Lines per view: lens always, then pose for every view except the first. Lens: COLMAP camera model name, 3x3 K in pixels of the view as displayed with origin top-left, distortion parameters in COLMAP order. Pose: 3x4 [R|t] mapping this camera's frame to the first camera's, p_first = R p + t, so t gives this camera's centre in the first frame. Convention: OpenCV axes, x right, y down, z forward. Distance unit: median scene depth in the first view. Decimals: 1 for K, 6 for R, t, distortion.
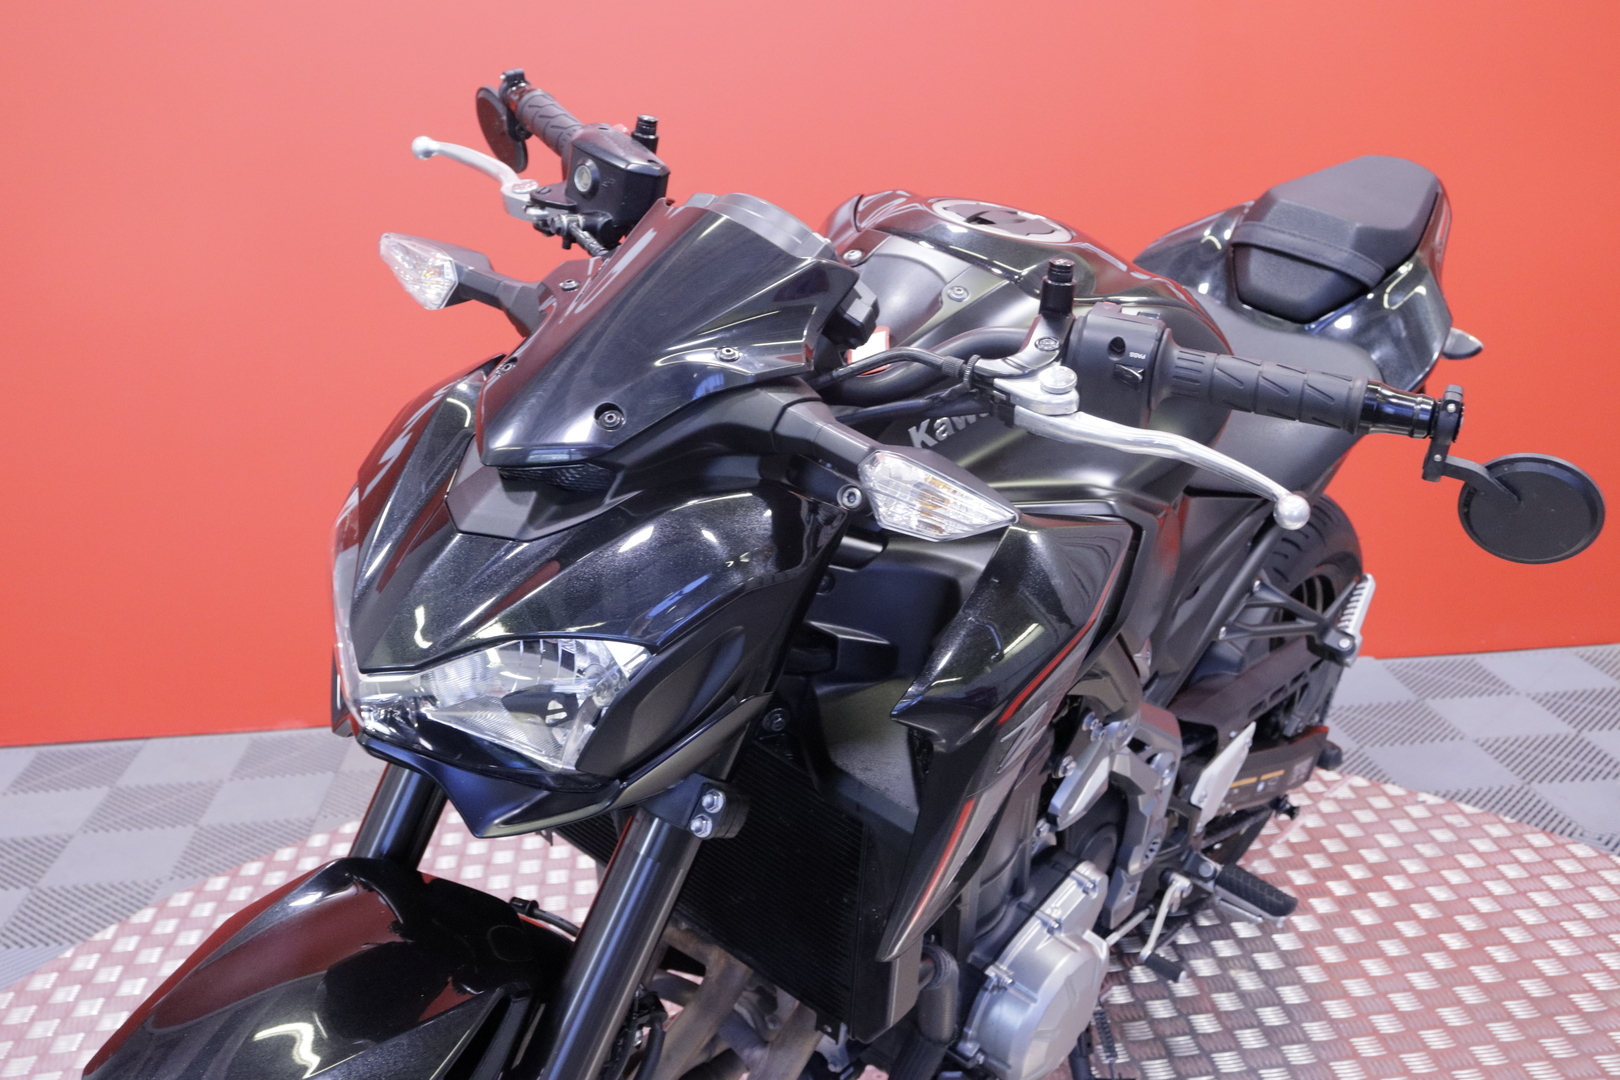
lens RADIAL K [[1817.4, 0, 810.0], [0, 1817.4, 540.0], [0, 0, 1]] dist [-0.121006, 0.001768]
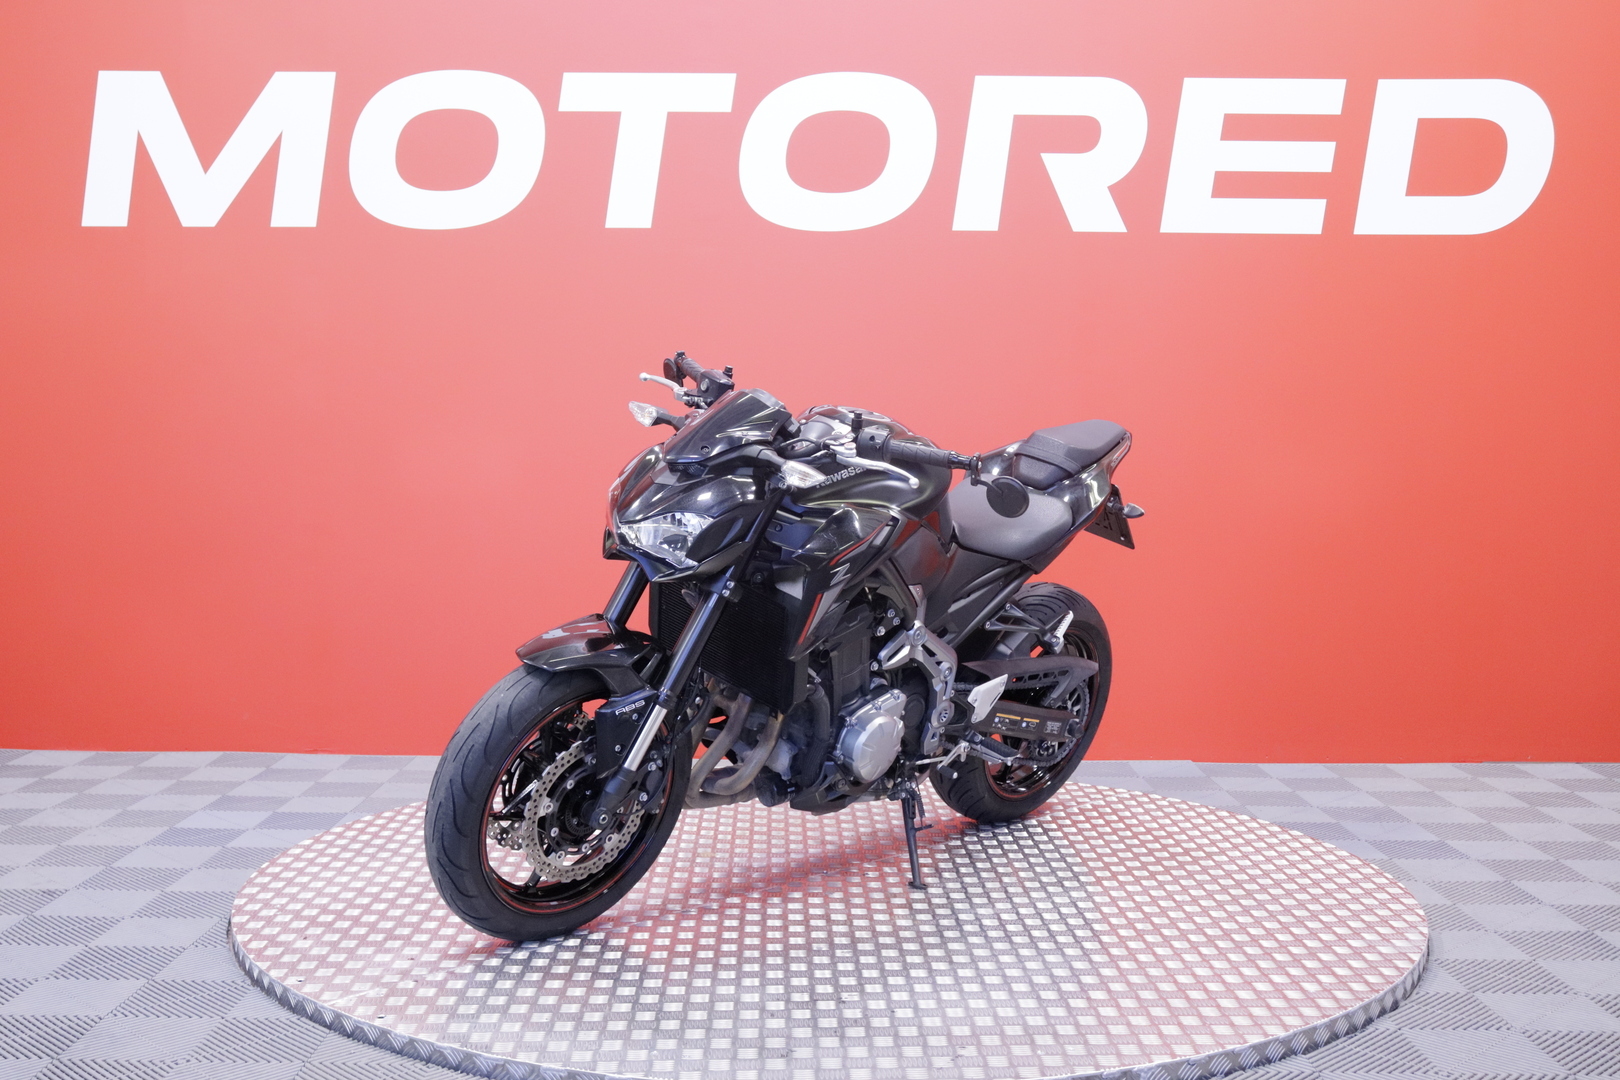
lens RADIAL K [[1817.4, 0, 810.0], [0, 1817.4, 540.0], [0, 0, 1]] dist [-0.121006, 0.001768]
pose [[0.995814, 0.052094, -0.075105, 0.258169], [-0.065527, 0.979739, -0.189257, 0.549094], [0.063724, 0.193387, 0.979051, -1.671207]]
